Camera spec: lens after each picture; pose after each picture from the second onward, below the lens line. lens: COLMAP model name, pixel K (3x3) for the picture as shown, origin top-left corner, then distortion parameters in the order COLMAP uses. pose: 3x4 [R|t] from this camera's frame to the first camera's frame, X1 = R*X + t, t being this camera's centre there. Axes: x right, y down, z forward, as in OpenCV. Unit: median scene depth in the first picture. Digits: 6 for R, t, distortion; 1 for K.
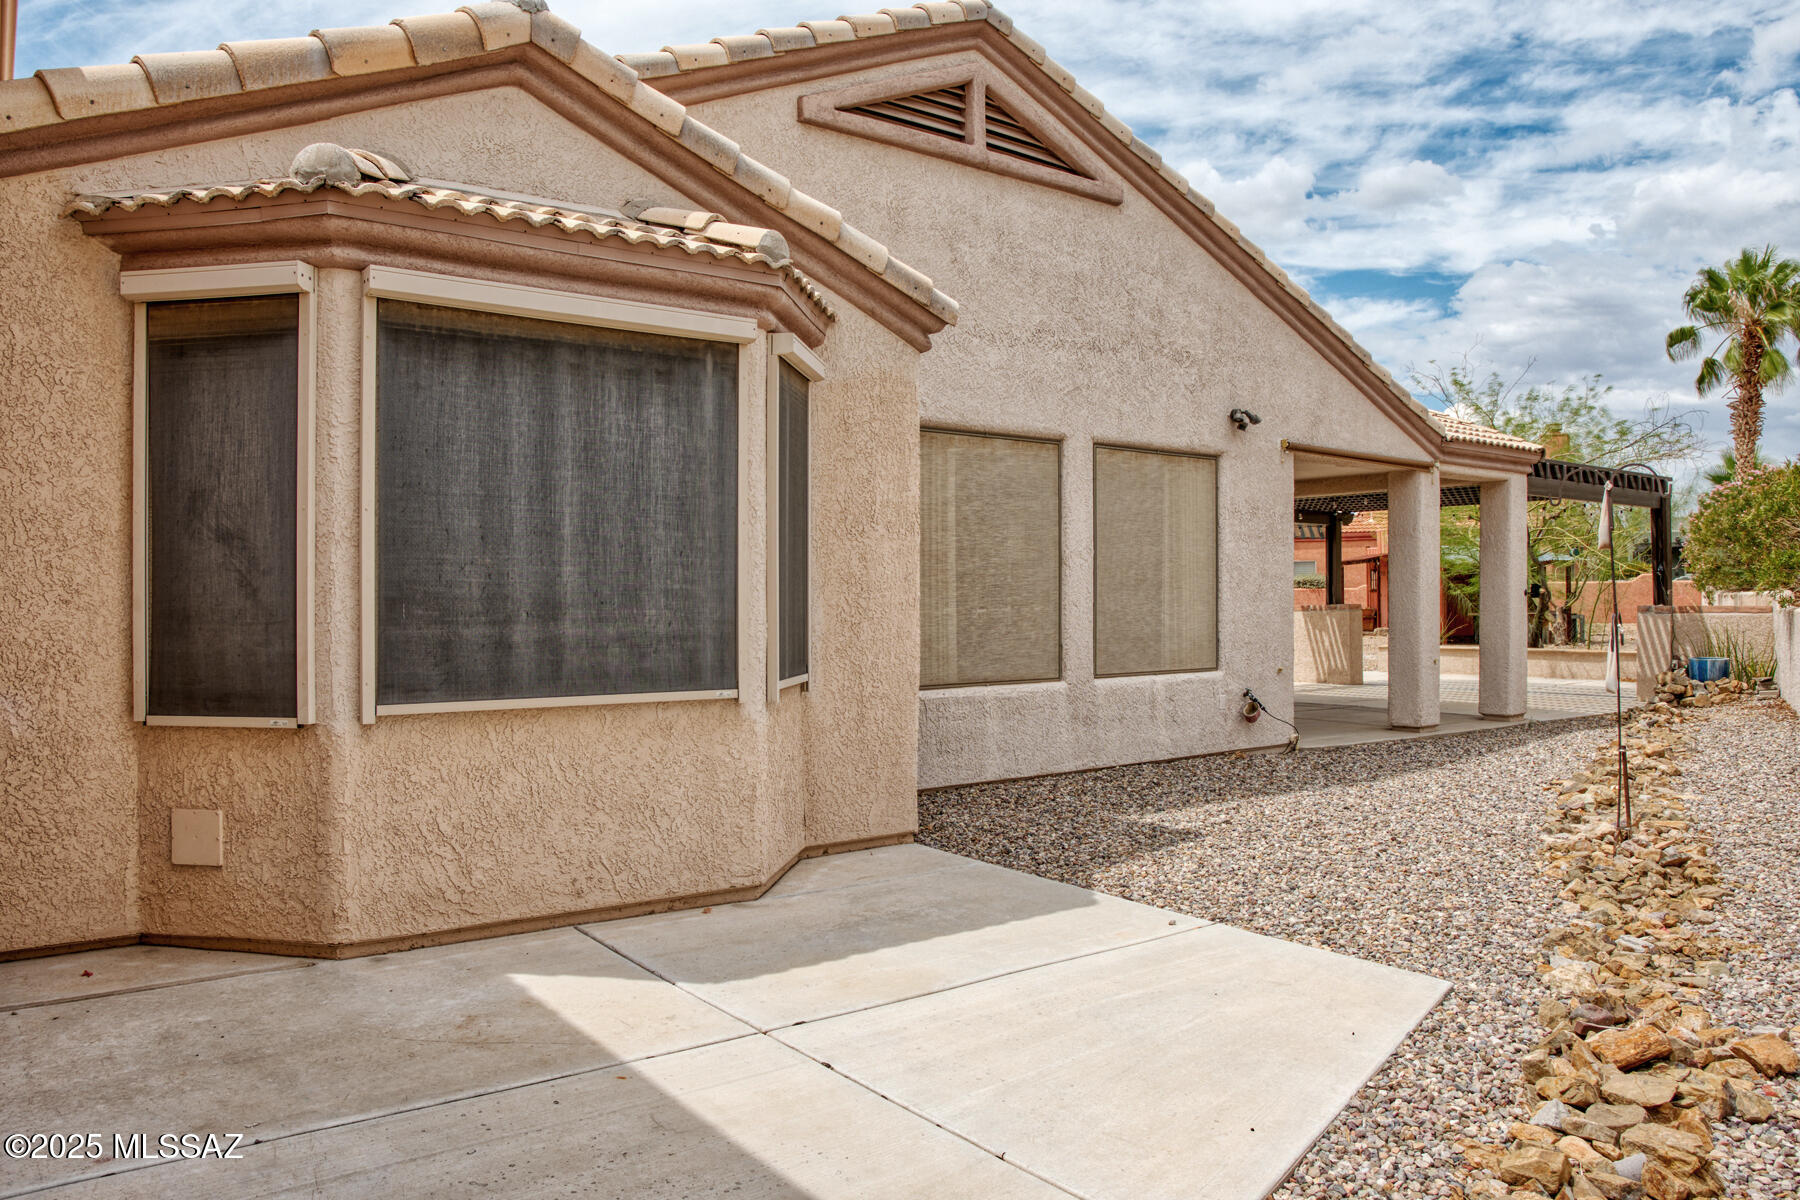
lens RADIAL K [[1257.3, 0, 900.0], [0, 1257.3, 600.0], [0, 0, 1]] dist [-0.108172, 0.070869]
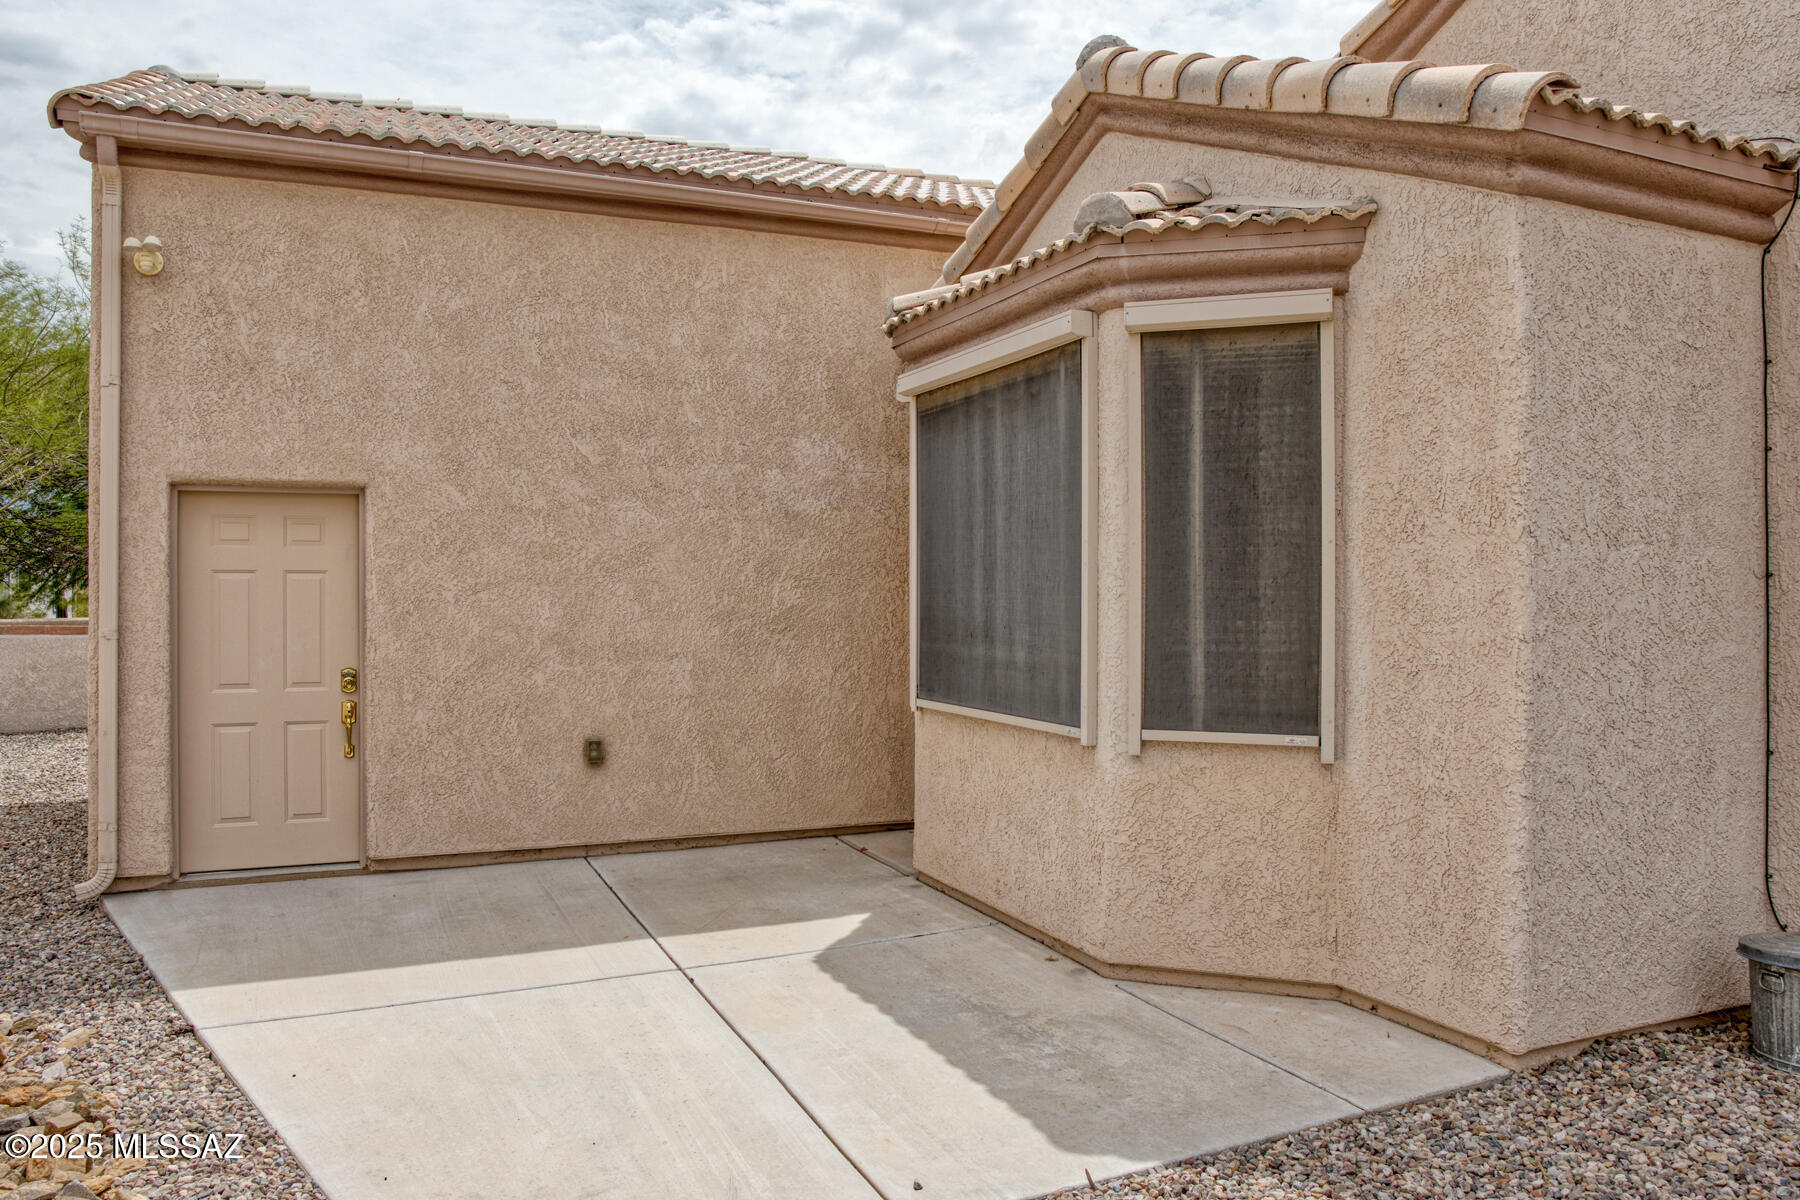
lens RADIAL K [[1257.3, 0, 900.0], [0, 1257.3, 600.0], [0, 0, 1]] dist [-0.108172, 0.070869]
pose [[-0.225828, 0.006194, -0.974147, 0.773119], [-0.001751, 0.999976, 0.006764, -0.026393], [0.974166, 0.003233, -0.225812, 1.087956]]
